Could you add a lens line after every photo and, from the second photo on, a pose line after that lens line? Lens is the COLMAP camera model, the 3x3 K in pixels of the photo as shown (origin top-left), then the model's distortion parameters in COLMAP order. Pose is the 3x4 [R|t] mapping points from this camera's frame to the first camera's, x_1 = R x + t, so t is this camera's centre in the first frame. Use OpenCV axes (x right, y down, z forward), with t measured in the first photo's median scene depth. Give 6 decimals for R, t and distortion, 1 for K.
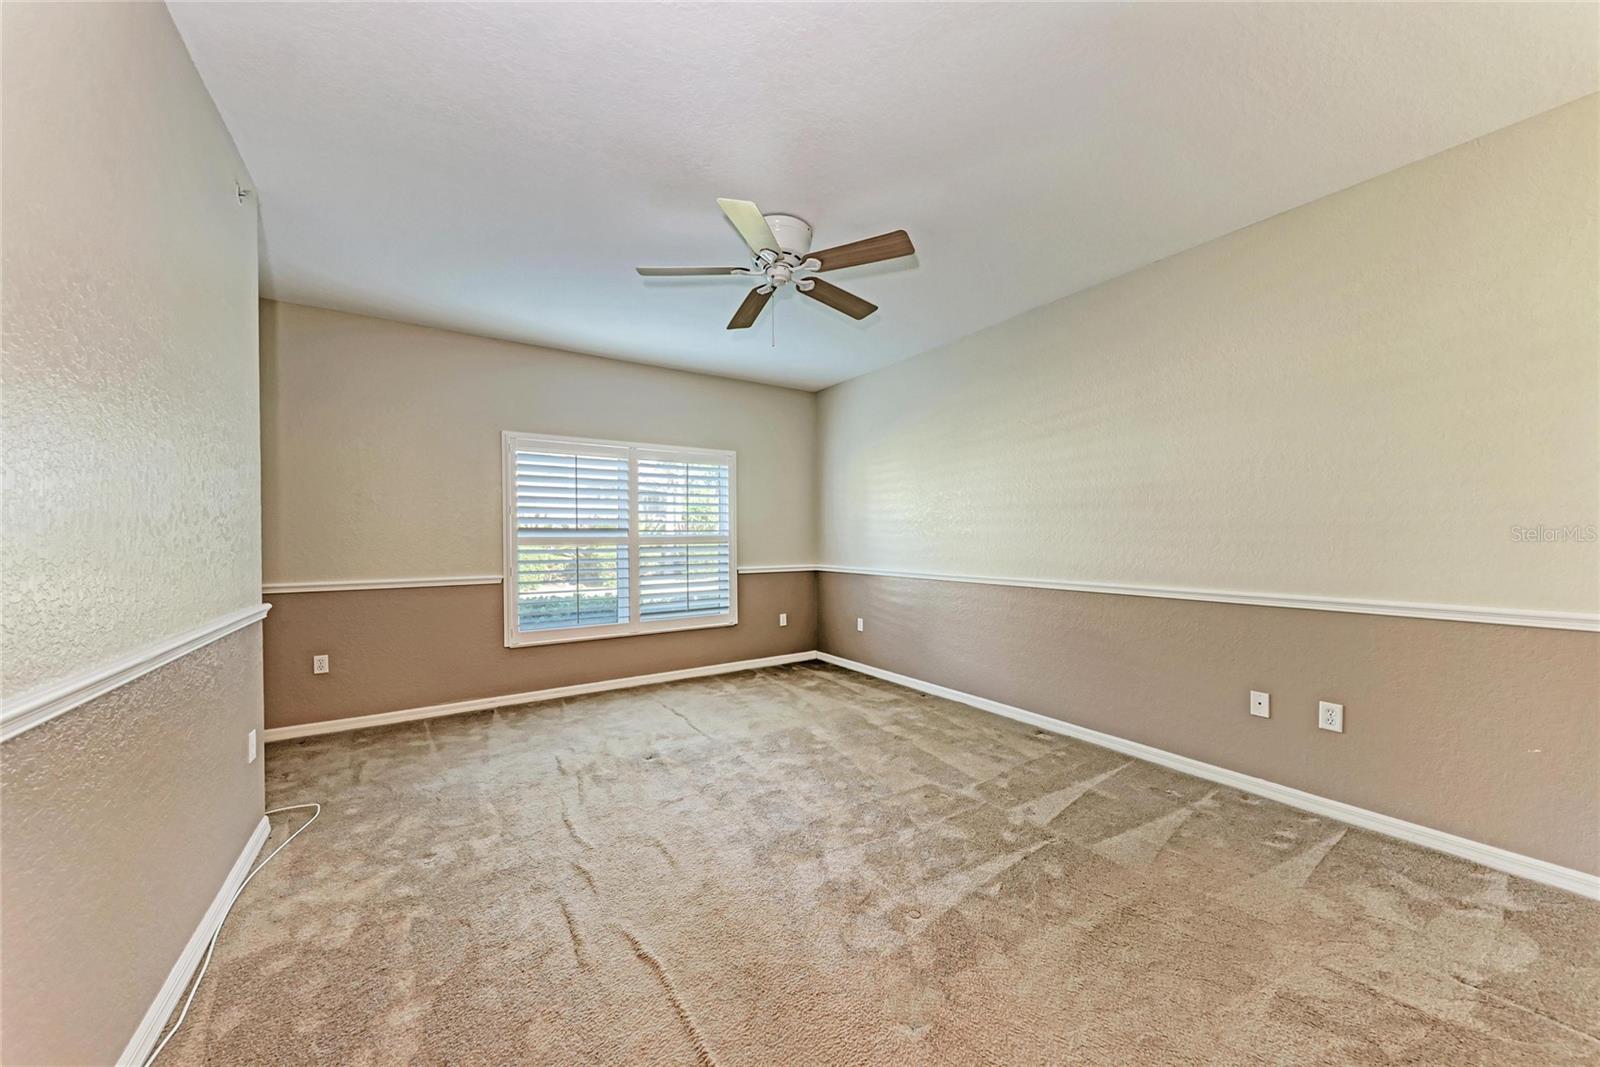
lens RADIAL K [[564.1, 0, 801.8], [0, 564.1, 542.6], [0, 0, 1]] dist [0.009447, -0.000356]
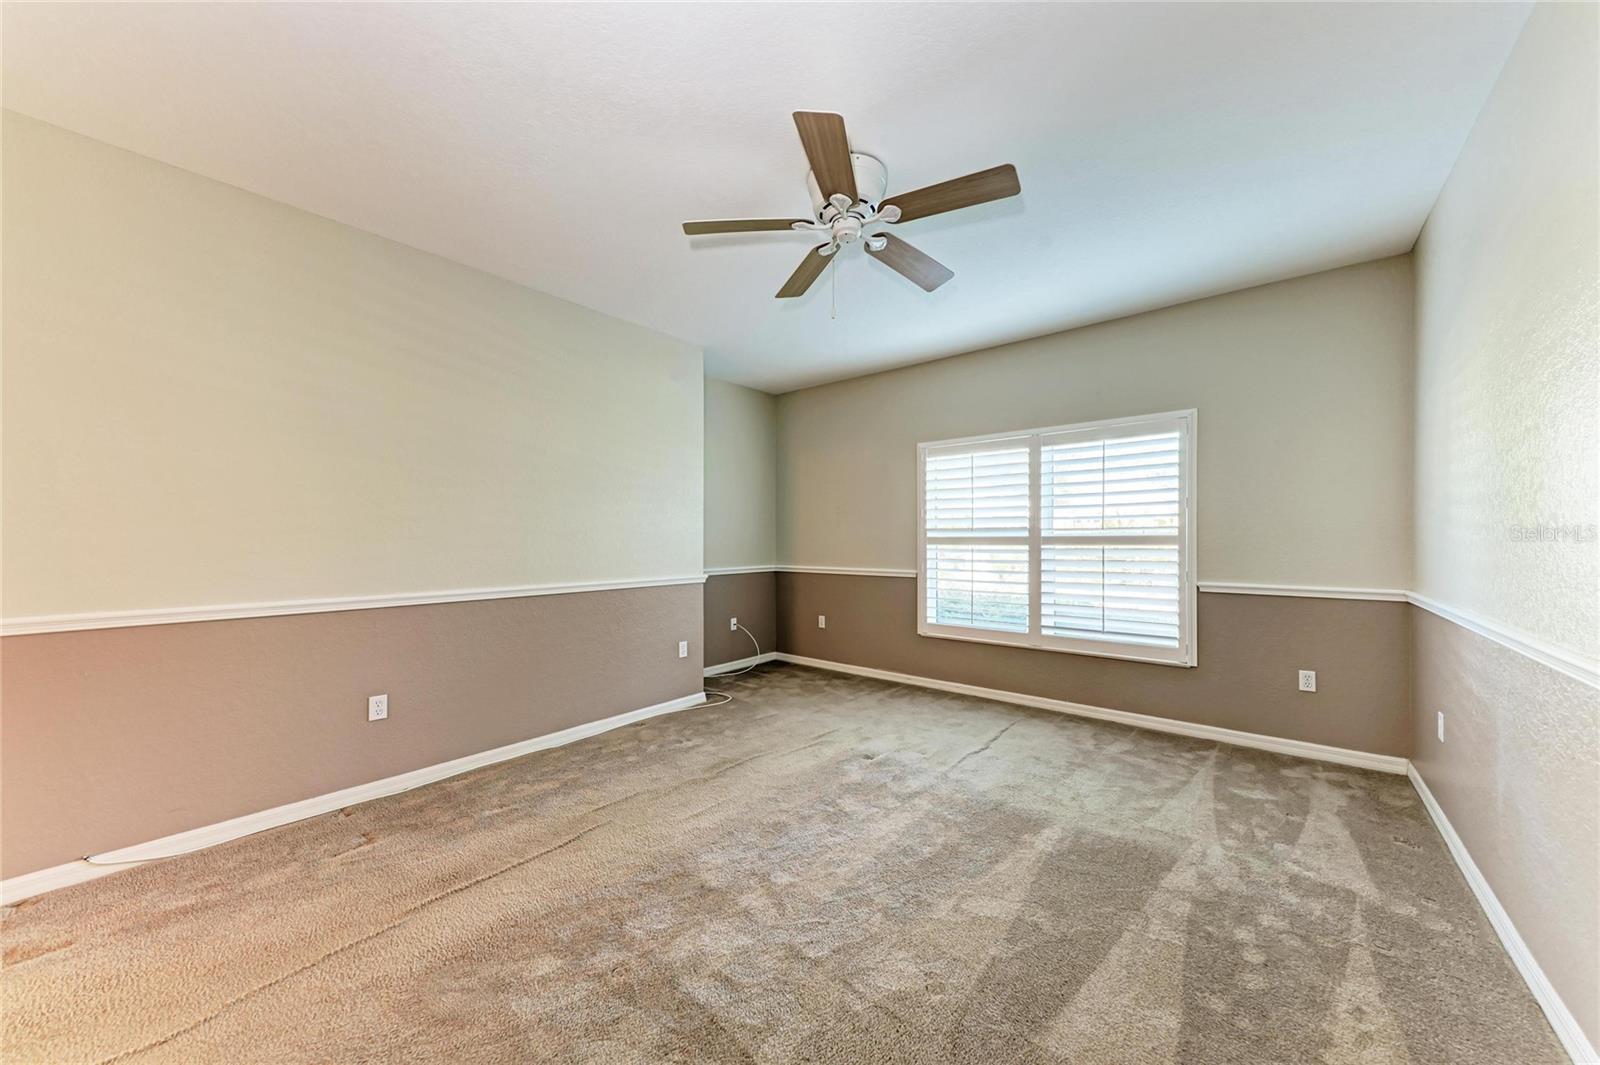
lens RADIAL K [[564.1, 0, 801.8], [0, 564.1, 541.6], [0, 0, 1]] dist [0.009447, -0.000356]
pose [[0.283265, 0.006969, -0.959016, 0.497264], [-0.007754, 0.999958, 0.004976, -0.004789], [0.959010, 0.006026, 0.283307, 0.455653]]
